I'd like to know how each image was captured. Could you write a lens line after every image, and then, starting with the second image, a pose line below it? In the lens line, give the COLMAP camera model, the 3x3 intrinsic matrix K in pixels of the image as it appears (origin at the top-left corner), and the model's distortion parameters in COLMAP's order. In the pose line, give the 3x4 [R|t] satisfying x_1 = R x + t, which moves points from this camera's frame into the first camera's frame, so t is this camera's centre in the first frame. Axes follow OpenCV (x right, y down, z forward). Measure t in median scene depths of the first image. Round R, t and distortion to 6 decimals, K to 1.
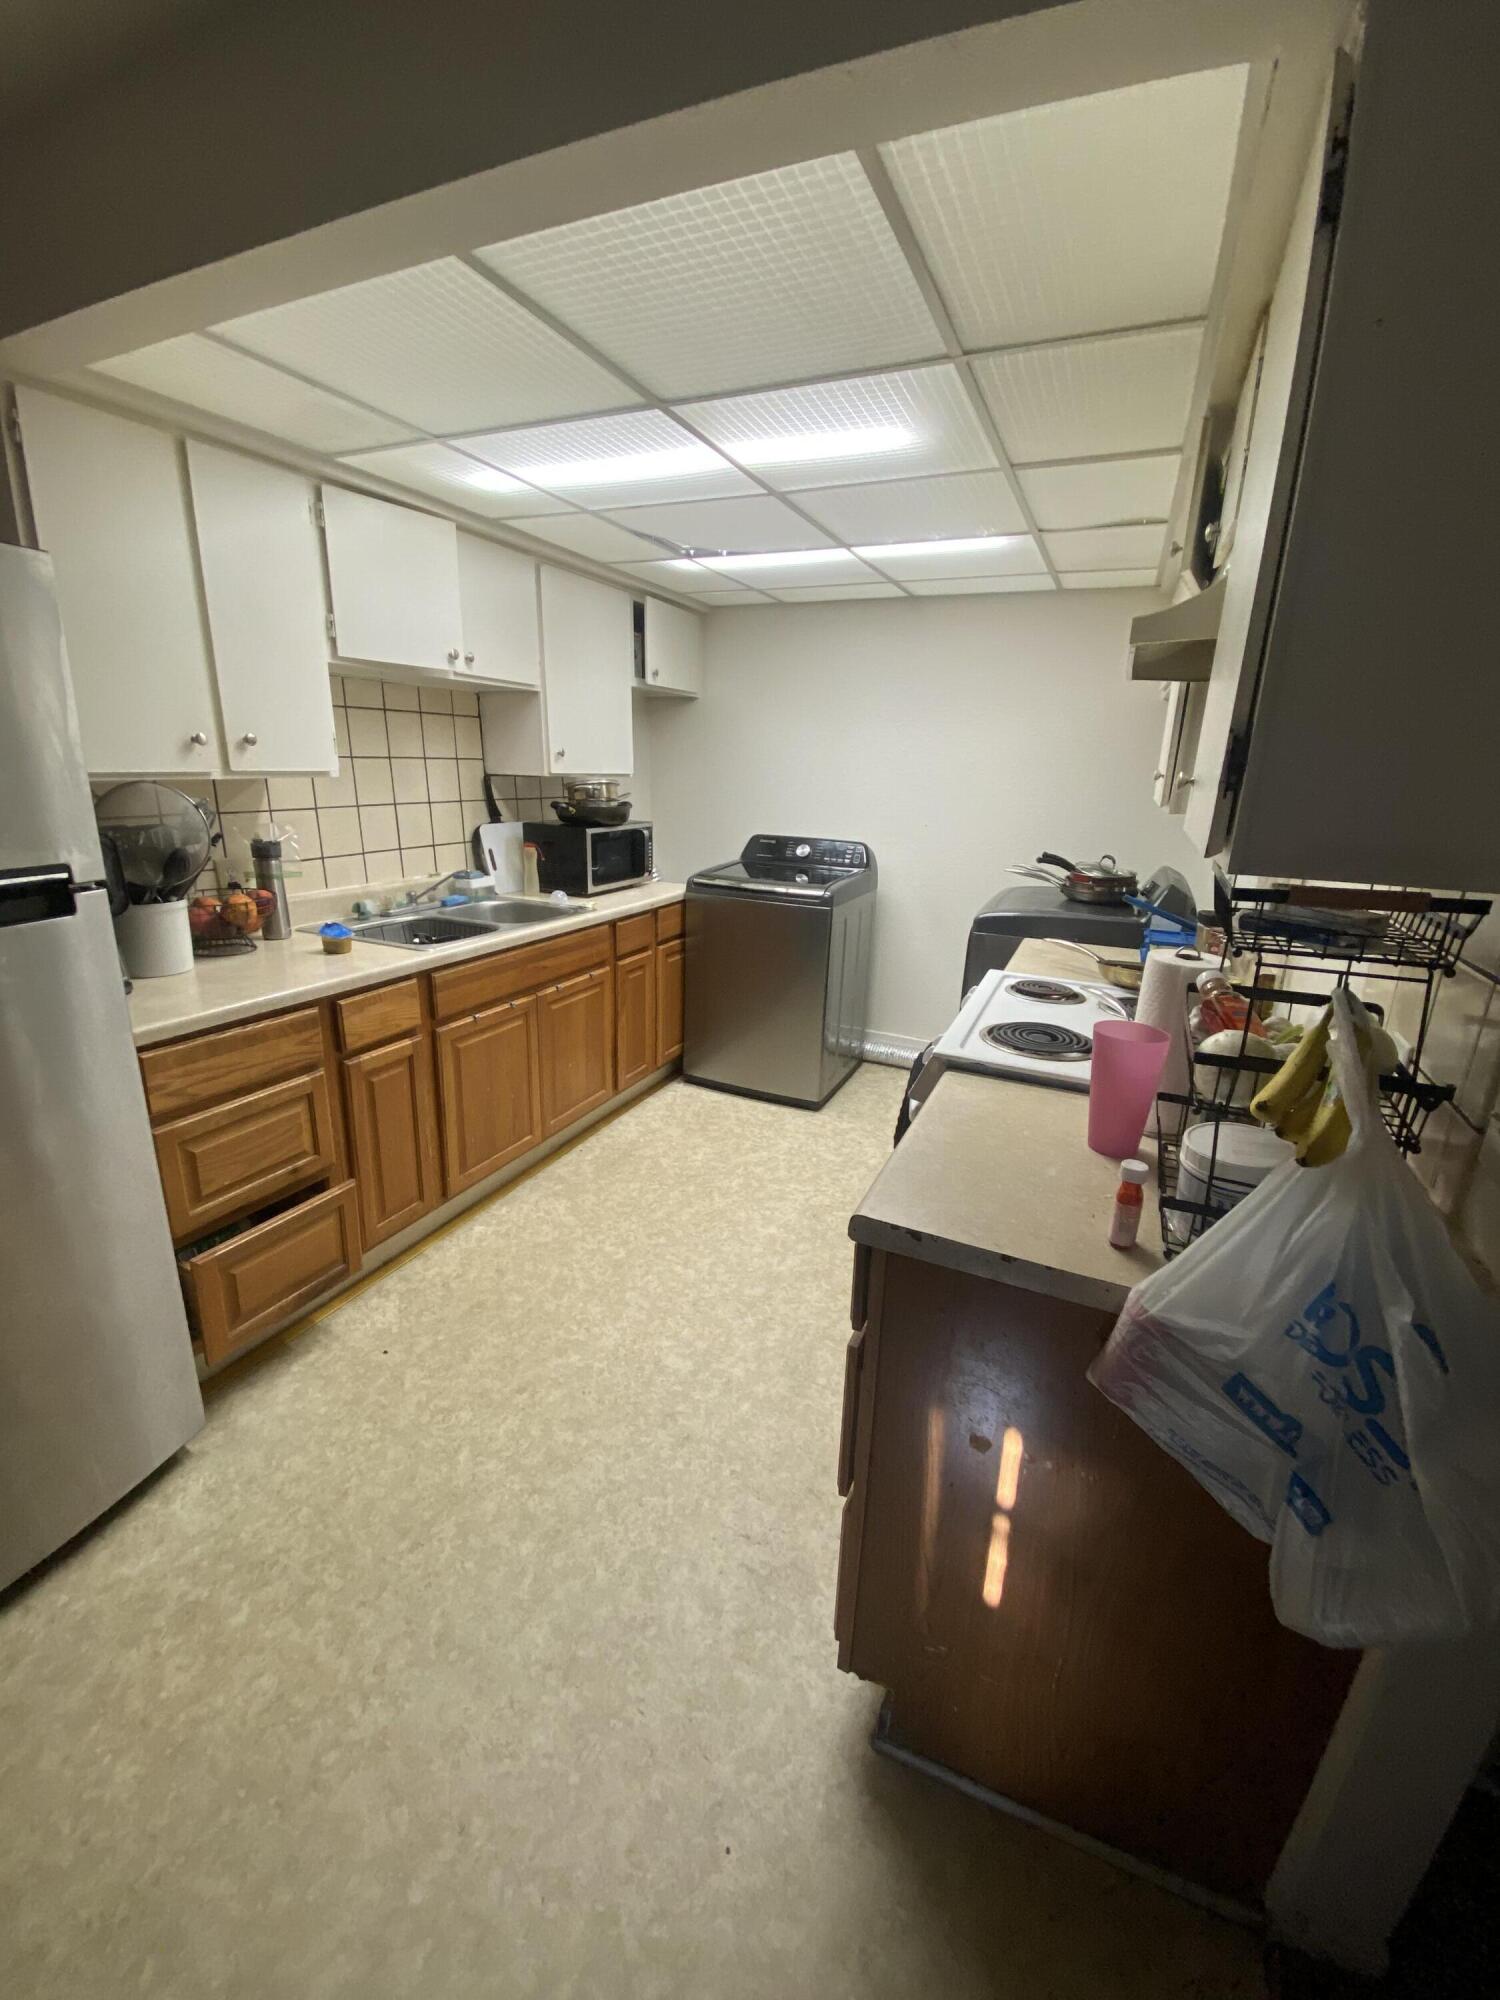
lens RADIAL K [[831.5, 0, 750.0], [0, 831.5, 1000.0], [0, 0, 1]] dist [-0.007005, -0.000330]
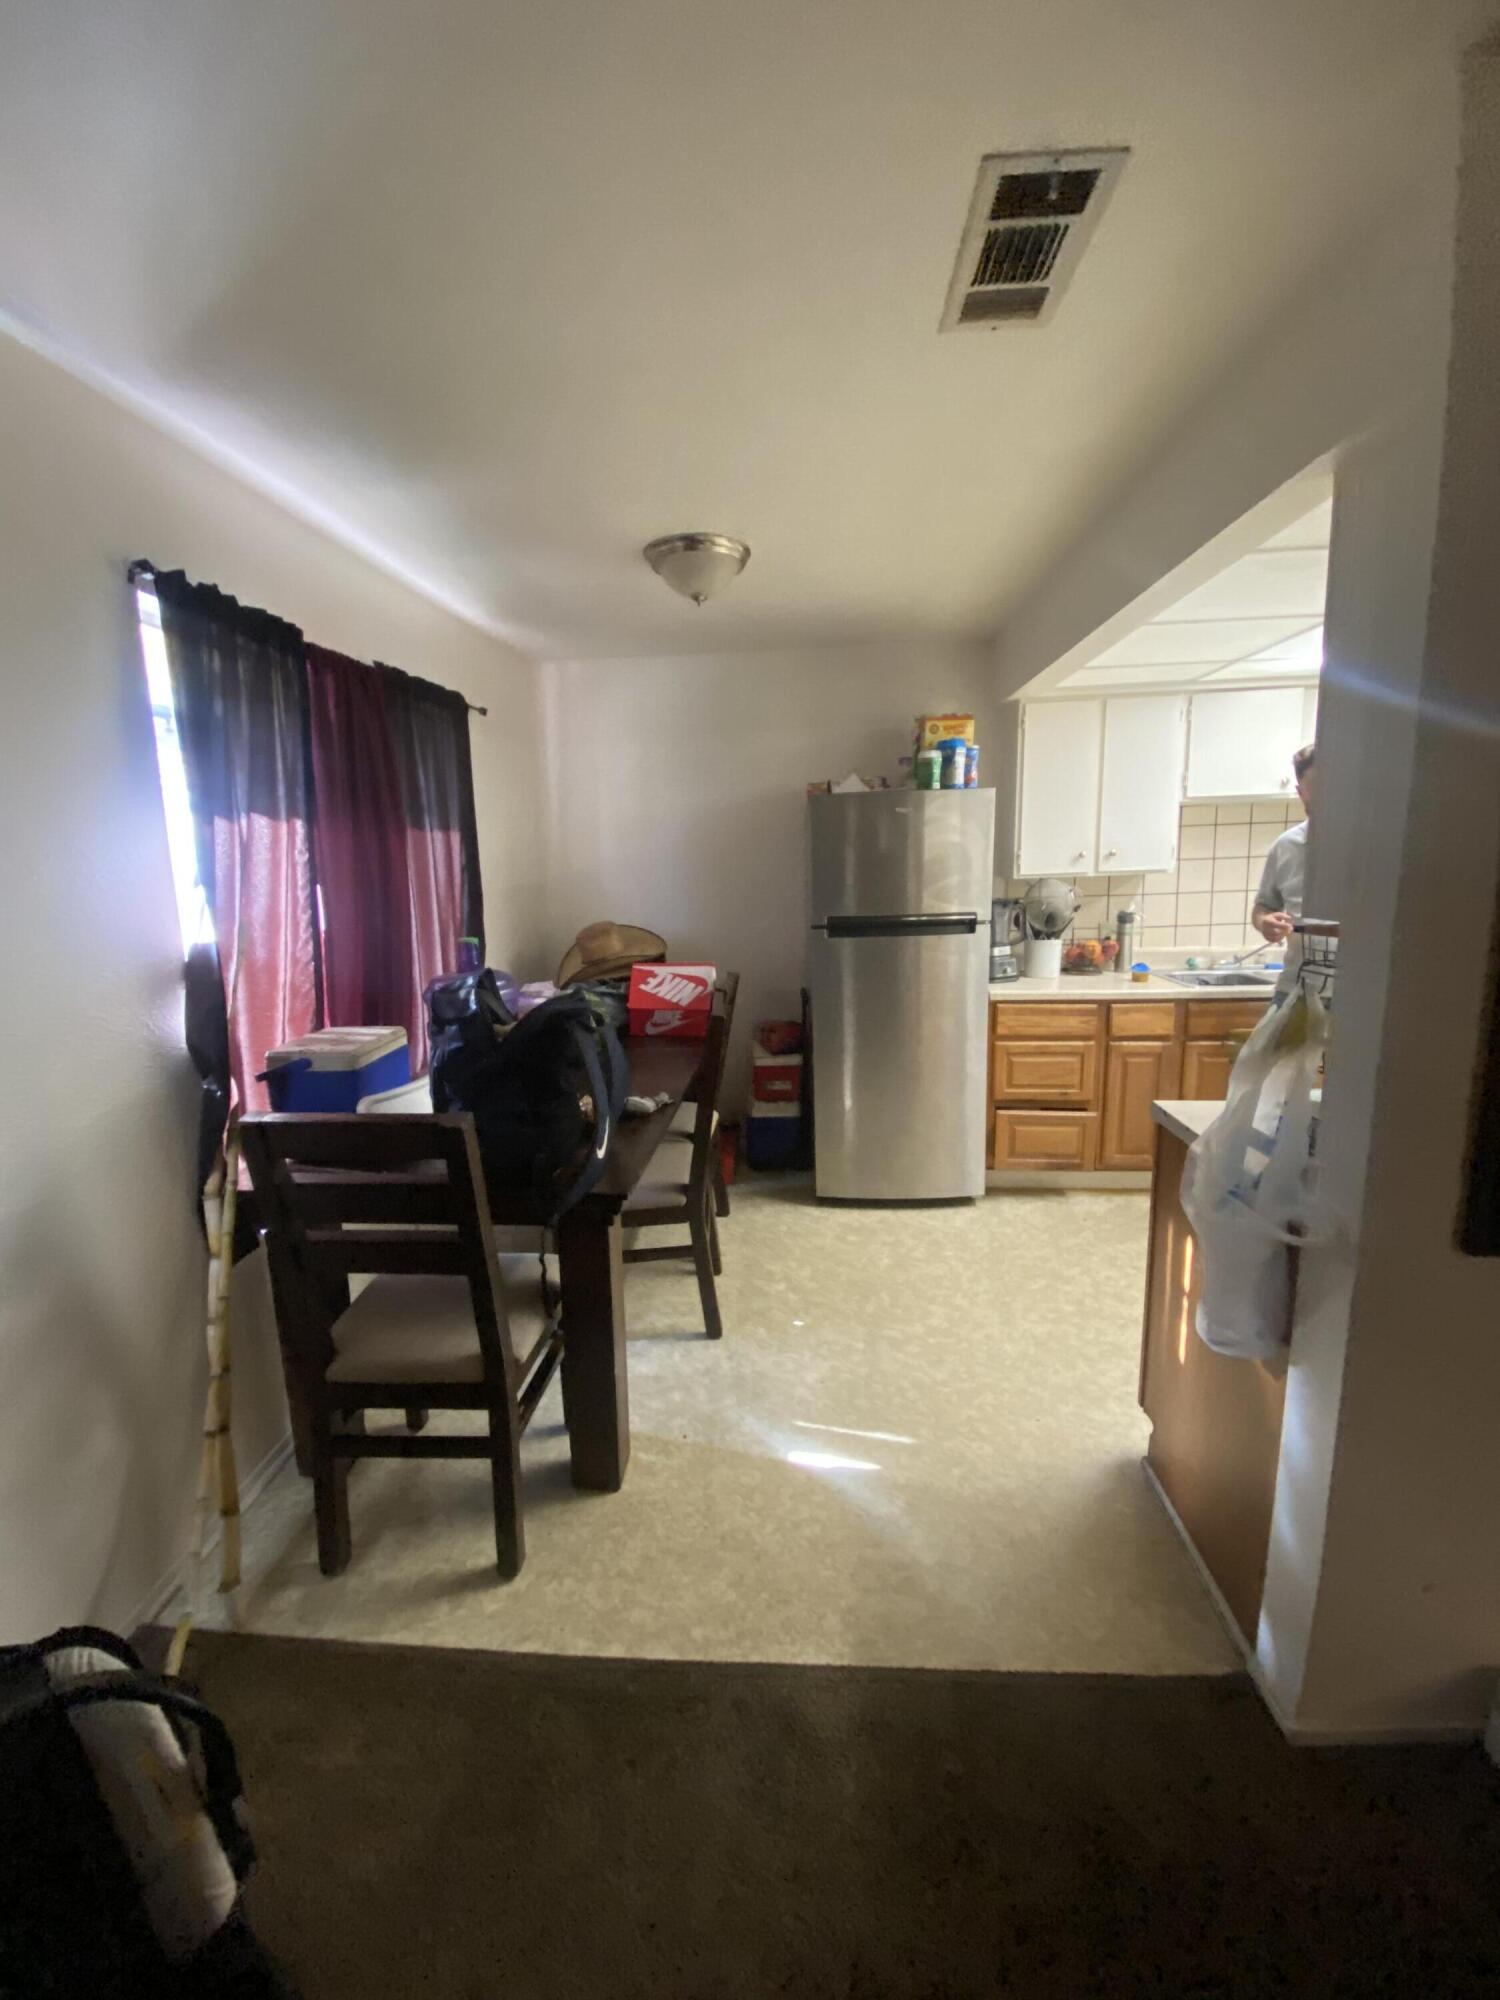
lens RADIAL K [[831.5, 0, 750.0], [0, 831.5, 1000.0], [0, 0, 1]] dist [-0.007005, -0.000330]
pose [[0.351660, 0.118389, -0.928612, 0.801089], [-0.220792, 0.974474, 0.040623, 0.085577], [0.909718, 0.190745, 0.368823, -0.284935]]
